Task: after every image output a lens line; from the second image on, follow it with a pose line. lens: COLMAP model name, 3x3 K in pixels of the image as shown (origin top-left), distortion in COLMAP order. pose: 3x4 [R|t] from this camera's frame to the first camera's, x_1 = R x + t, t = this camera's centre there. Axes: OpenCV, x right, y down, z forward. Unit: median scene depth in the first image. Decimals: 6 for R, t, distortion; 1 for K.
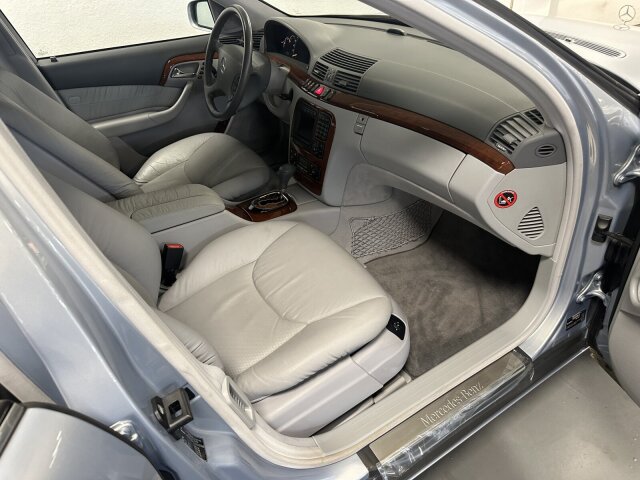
lens RADIAL K [[456.0, 0, 323.3], [0, 456.0, 242.3], [0, 0, 1]] dist [0.012029, -0.019422]
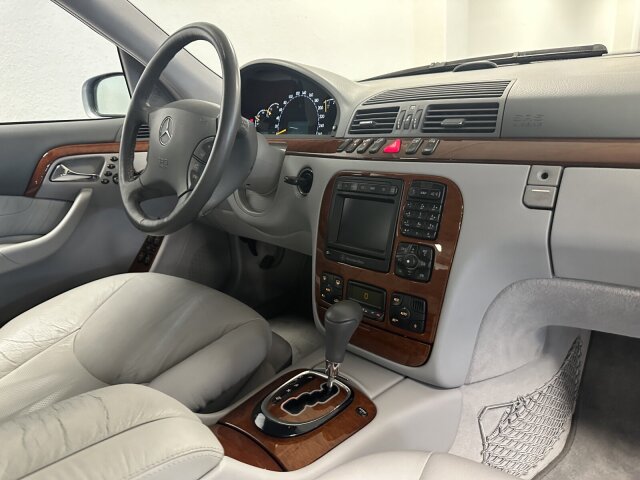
lens RADIAL K [[456.0, 0, 317.3], [0, 456.0, 239.2], [0, 0, 1]] dist [0.012029, -0.019422]
pose [[0.969401, -0.076828, 0.233149, -0.192408], [0.149970, 0.937267, -0.314704, -0.093597], [-0.194345, 0.340040, 0.920110, 0.566464]]
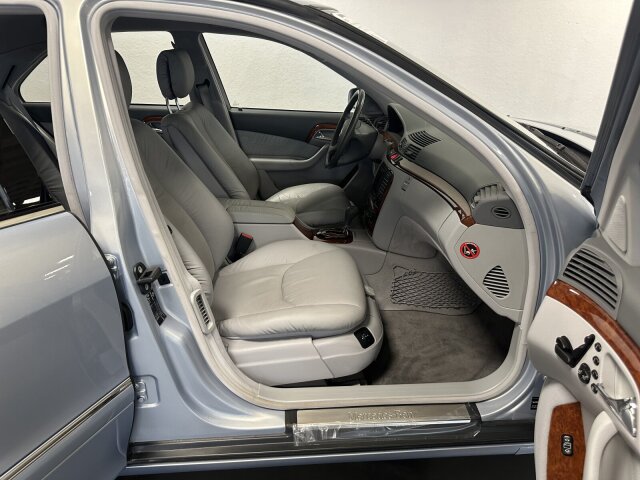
lens RADIAL K [[456.0, 0, 323.1], [0, 456.0, 241.5], [0, 0, 1]] dist [0.012029, -0.019422]
pose [[0.878587, 0.251114, -0.406235, 0.366388], [-0.331430, 0.933027, -0.140051, 0.116838], [0.343860, 0.257685, 0.902972, -0.125990]]
